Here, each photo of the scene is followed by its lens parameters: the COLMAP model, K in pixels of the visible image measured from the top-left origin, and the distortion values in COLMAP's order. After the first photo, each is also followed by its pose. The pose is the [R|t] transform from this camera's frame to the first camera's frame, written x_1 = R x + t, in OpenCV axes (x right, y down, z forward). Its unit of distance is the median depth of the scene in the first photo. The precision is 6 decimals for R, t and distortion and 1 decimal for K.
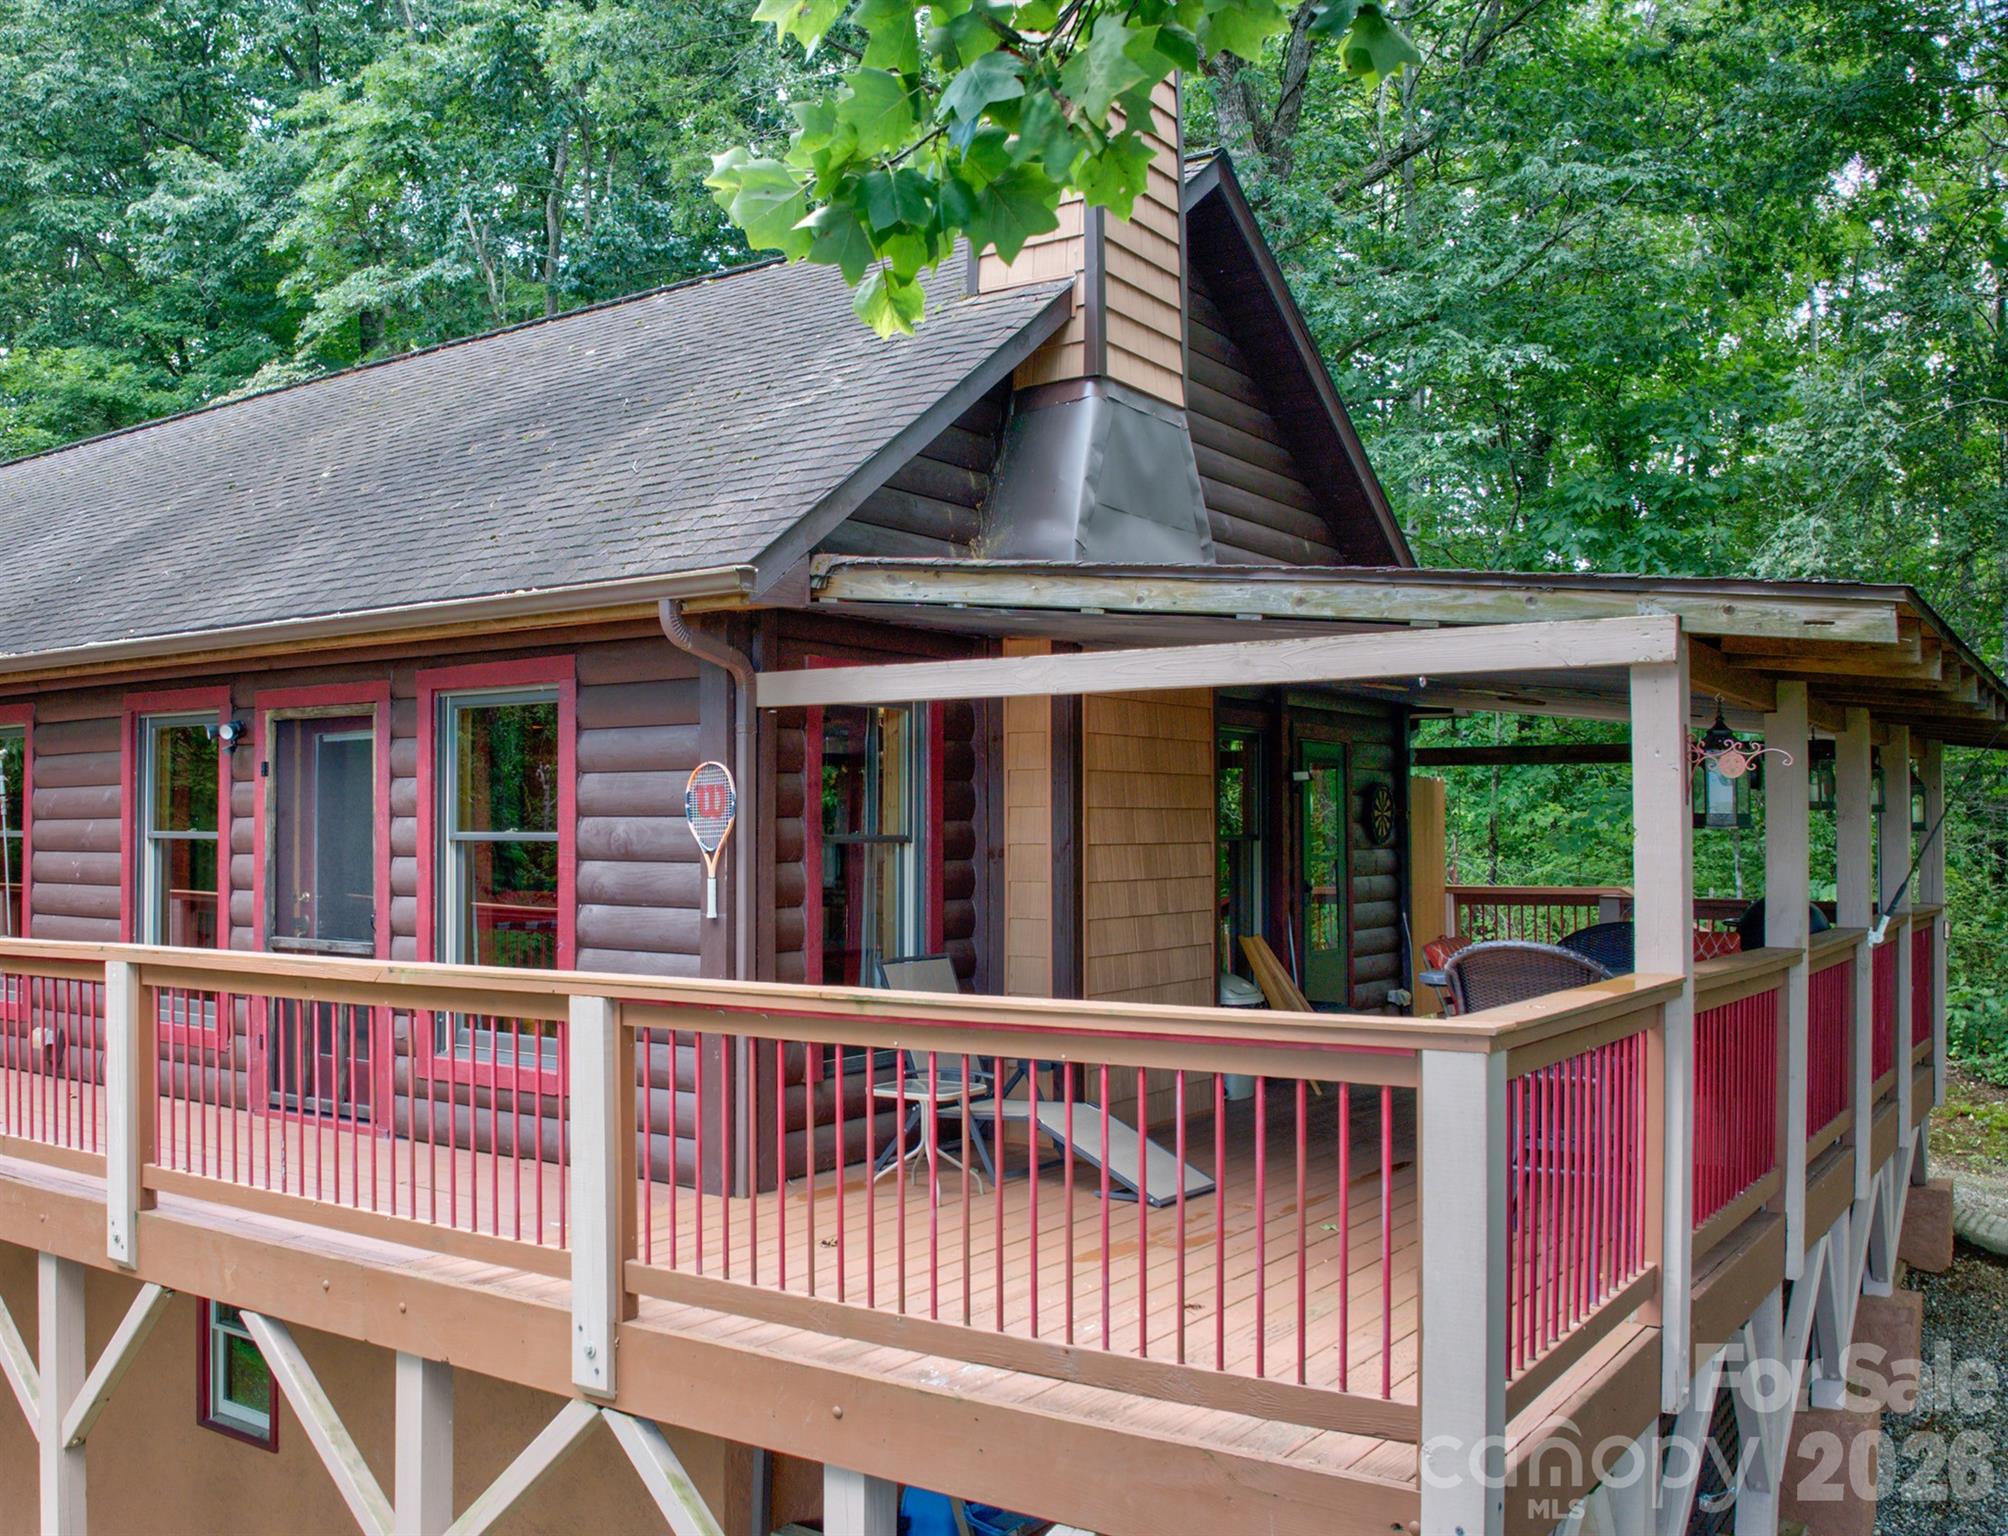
lens RADIAL K [[1580.2, 0, 1004.0], [0, 1580.2, 768.0], [0, 0, 1]] dist [-0.100313, 0.002143]
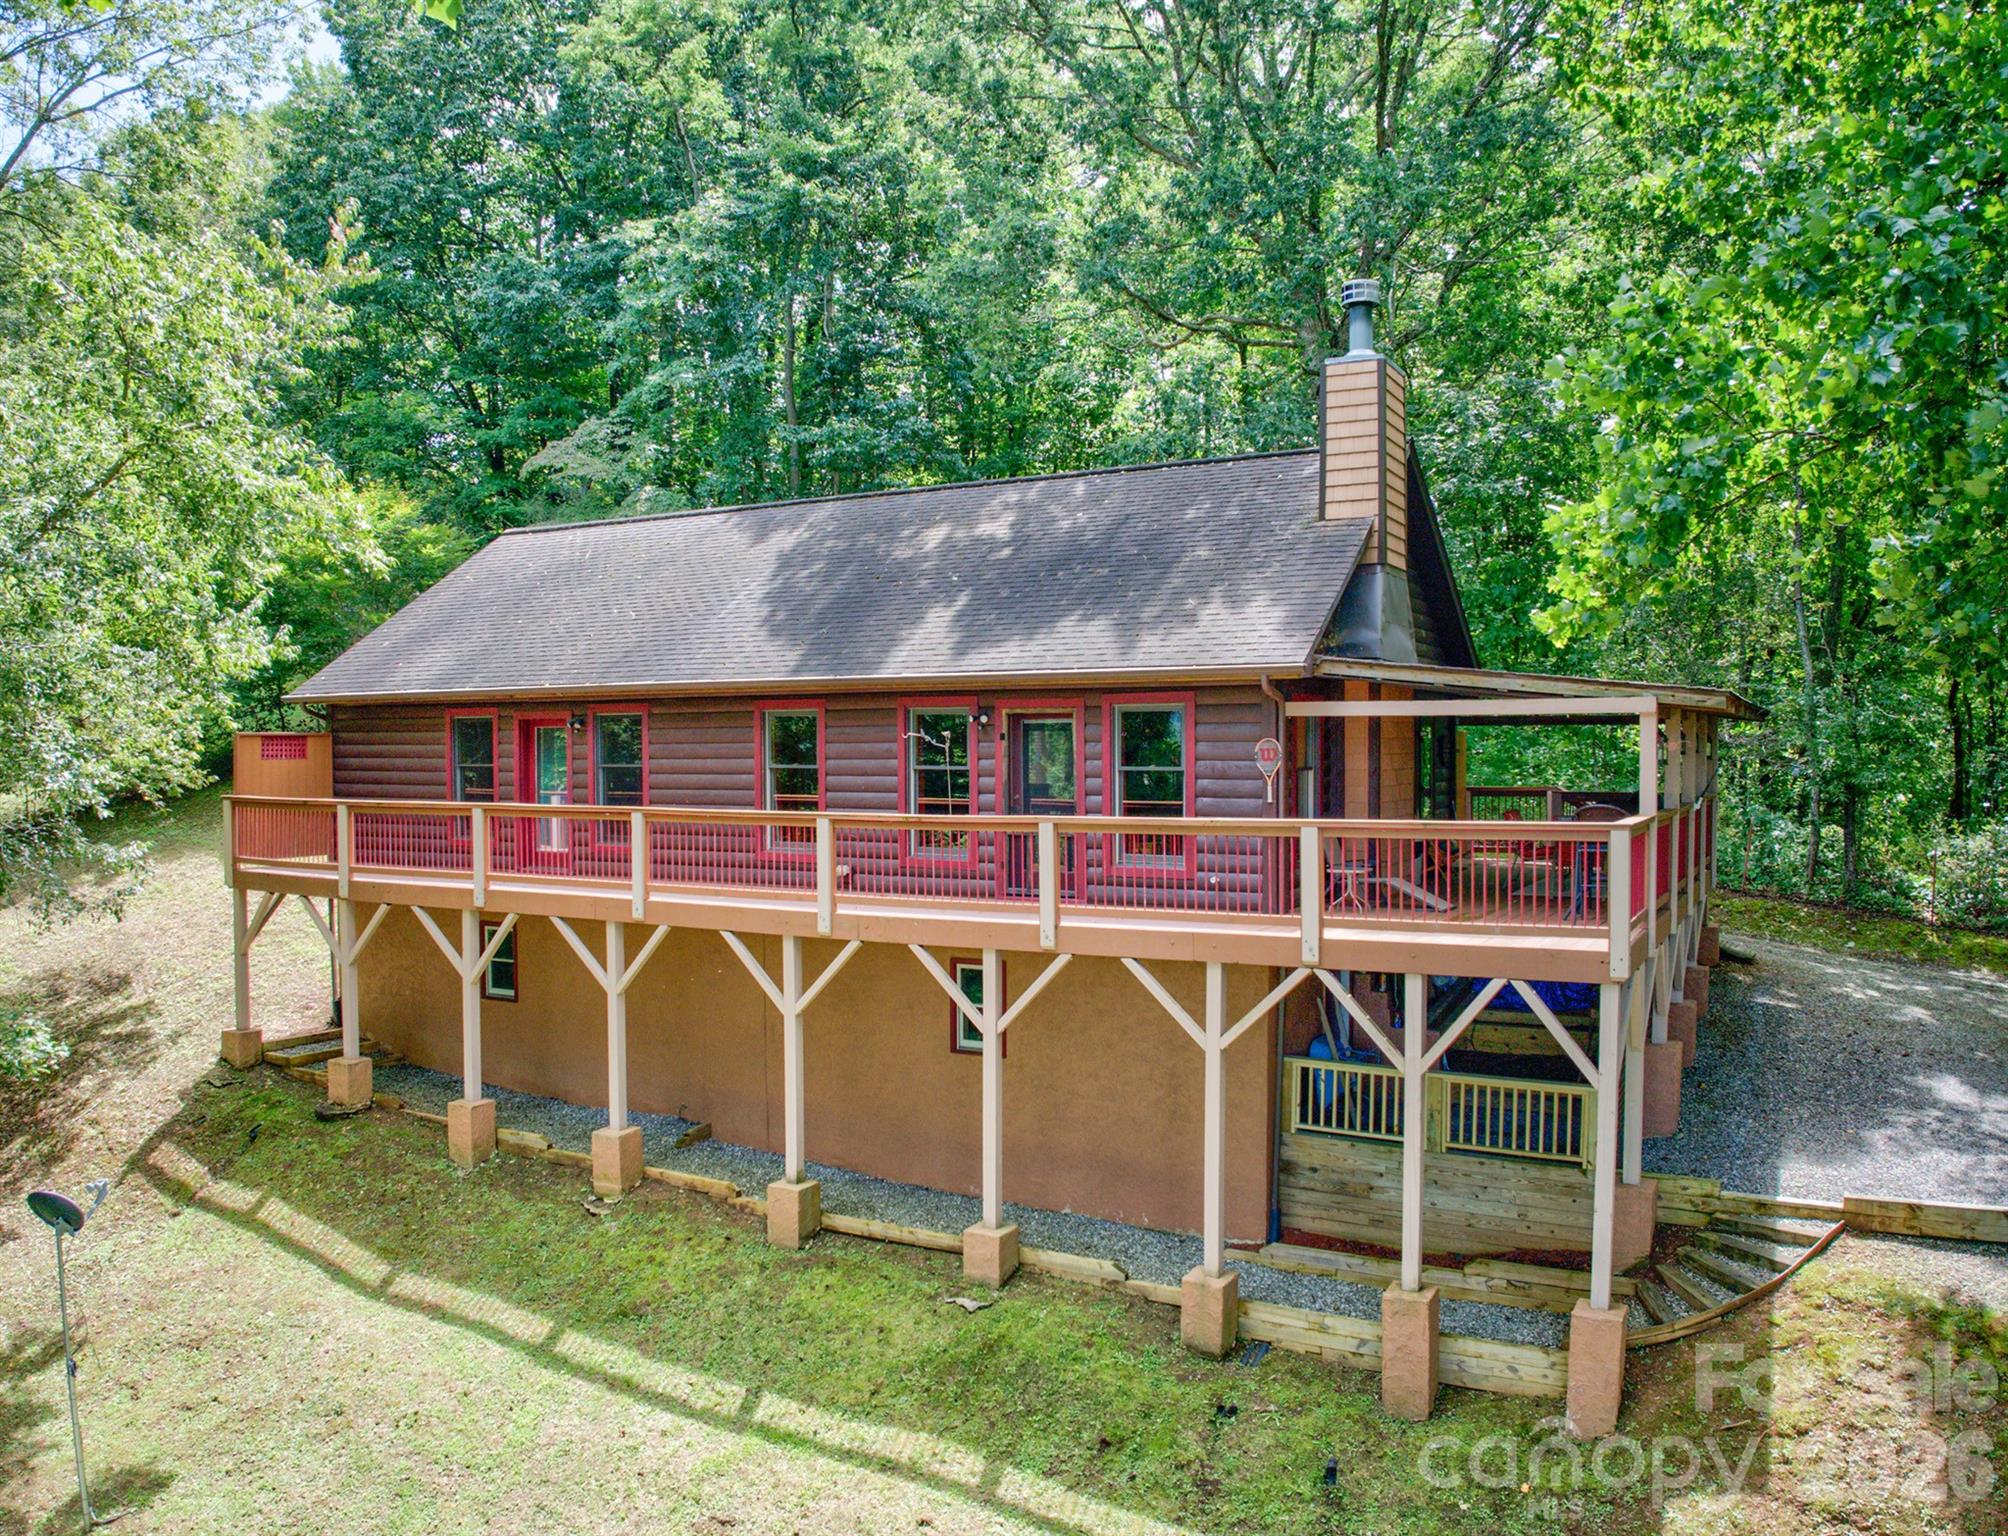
lens RADIAL K [[1517.4, 0, 949.6], [0, 1517.4, 741.9], [0, 0, 1]] dist [-0.113369, 0.006210]
pose [[0.994340, -0.005486, 0.106102, -0.831541], [0.000144, 0.998735, 0.050289, -0.104935], [-0.106244, -0.049990, 0.993083, -1.152195]]
